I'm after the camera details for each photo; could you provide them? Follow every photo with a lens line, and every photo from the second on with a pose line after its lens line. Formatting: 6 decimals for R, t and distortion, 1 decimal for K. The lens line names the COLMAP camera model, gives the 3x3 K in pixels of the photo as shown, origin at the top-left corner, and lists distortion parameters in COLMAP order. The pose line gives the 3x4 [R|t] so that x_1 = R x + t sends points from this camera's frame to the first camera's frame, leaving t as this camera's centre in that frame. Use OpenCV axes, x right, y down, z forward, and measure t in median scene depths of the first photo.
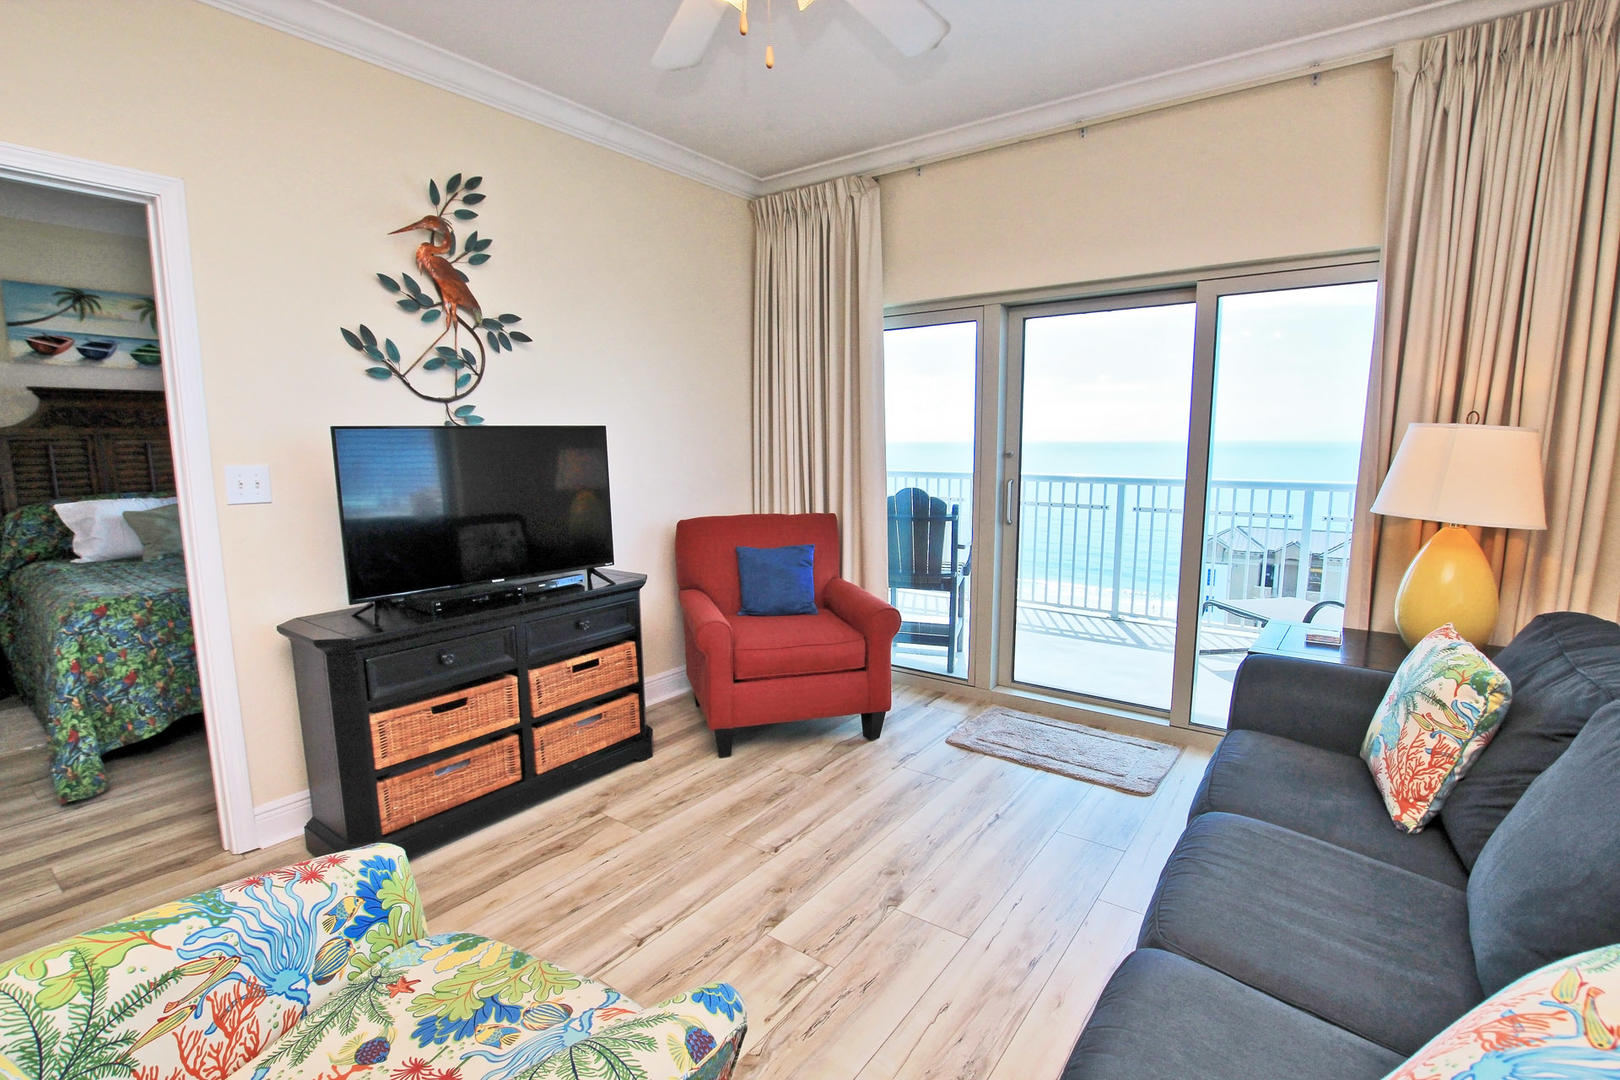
lens RADIAL K [[750.5, 0, 812.0], [0, 750.5, 545.8], [0, 0, 1]] dist [-0.029077, 0.000068]
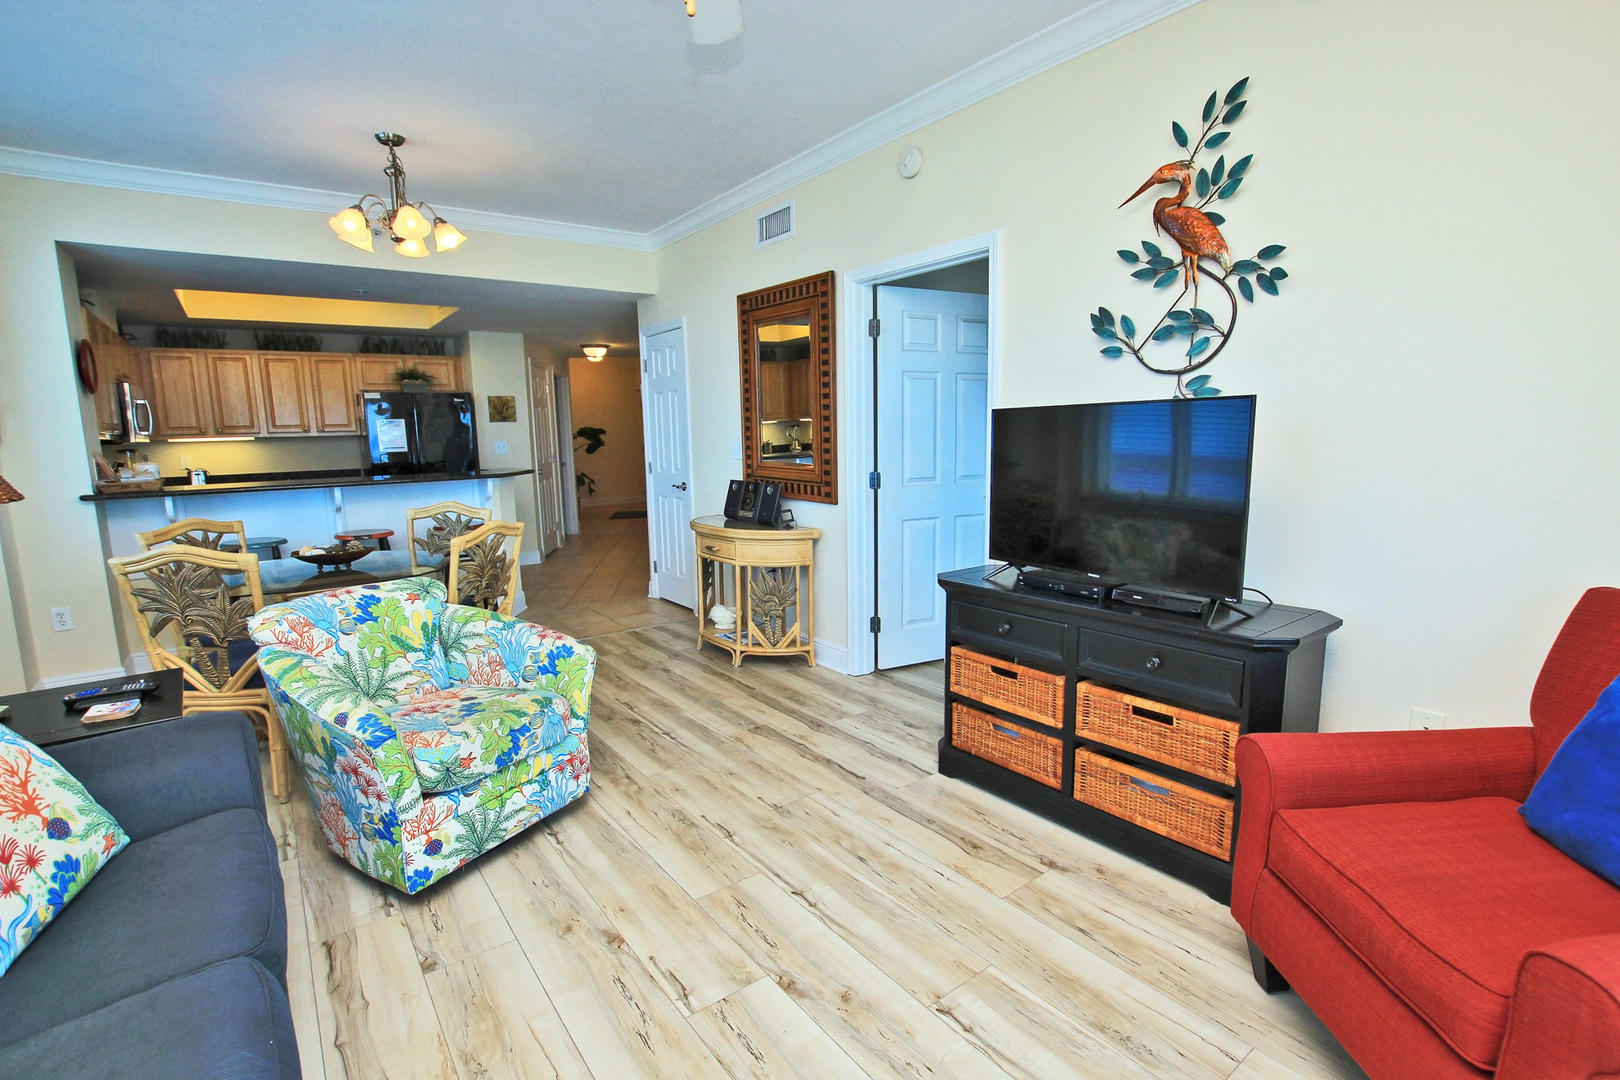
lens RADIAL K [[750.5, 0, 812.0], [0, 750.5, 545.8], [0, 0, 1]] dist [-0.029077, 0.000068]
pose [[-0.283298, 0.154929, -0.946435, 0.512117], [-0.111925, 0.974780, 0.193071, -0.121645], [0.952478, 0.160627, -0.258813, 0.884090]]
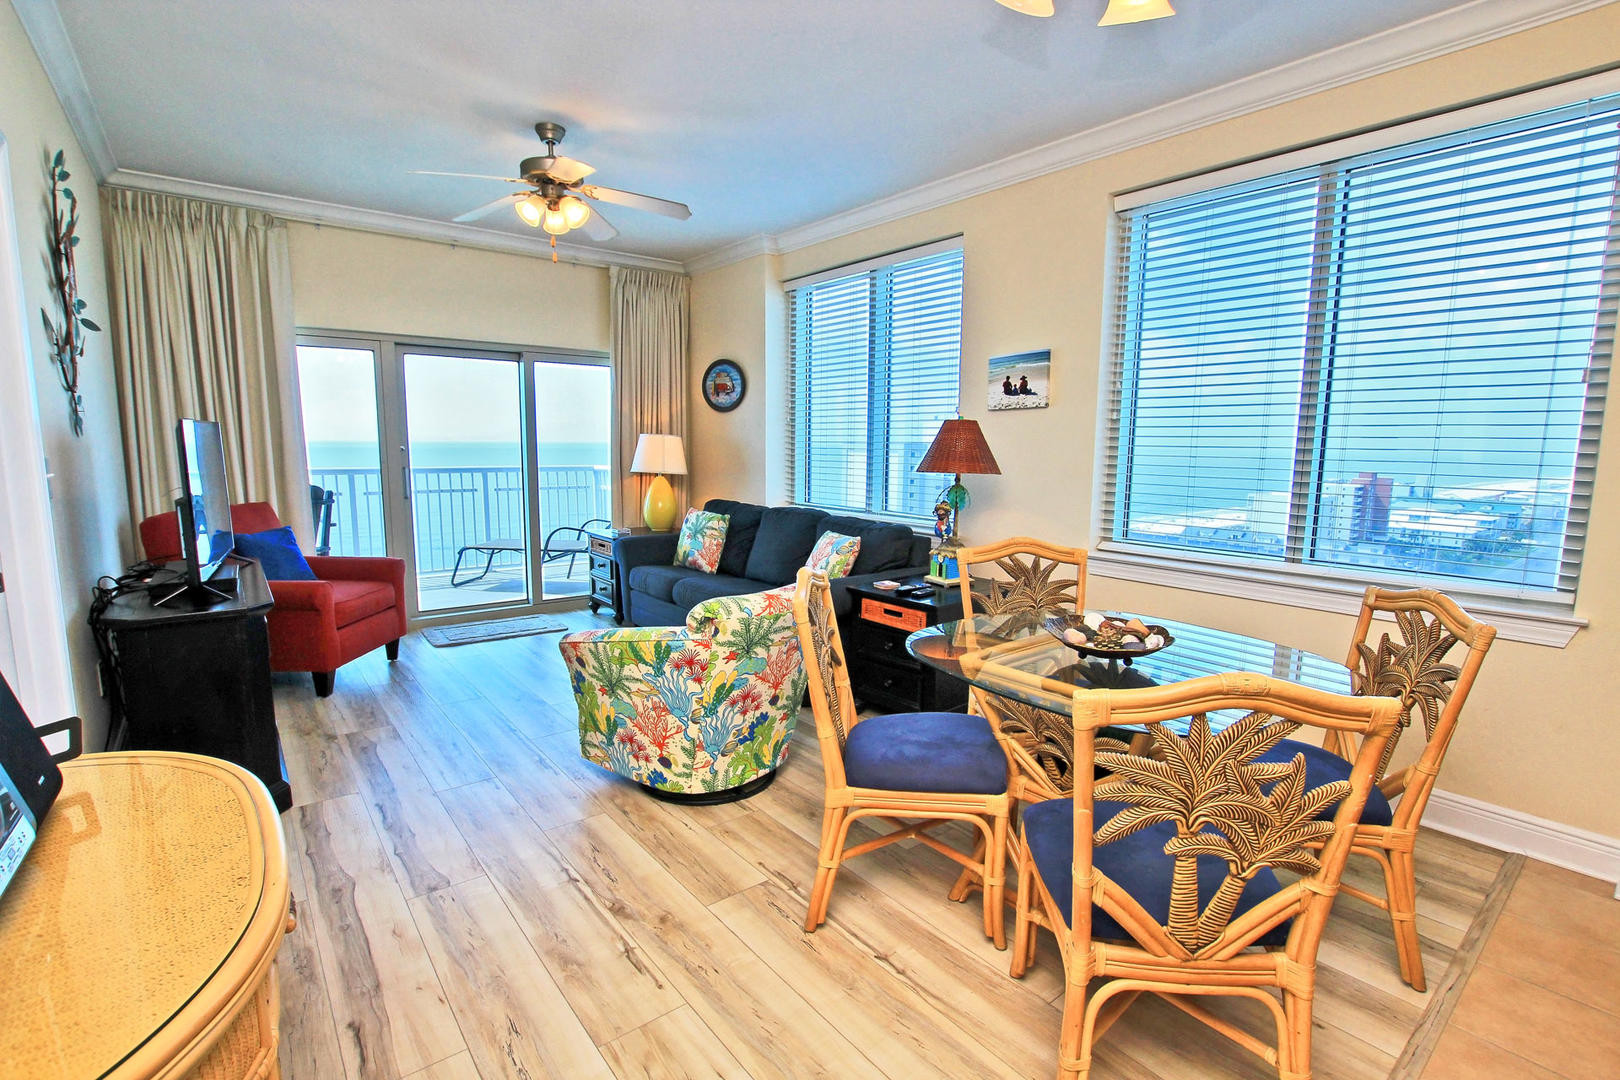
lens RADIAL K [[750.5, 0, 812.0], [0, 750.5, 545.8], [0, 0, 1]] dist [-0.029077, 0.000068]
pose [[0.250314, -0.123557, 0.960248, -1.204783], [0.121472, 0.987994, 0.095463, 0.023711], [-0.960514, 0.092748, 0.262317, -0.113326]]
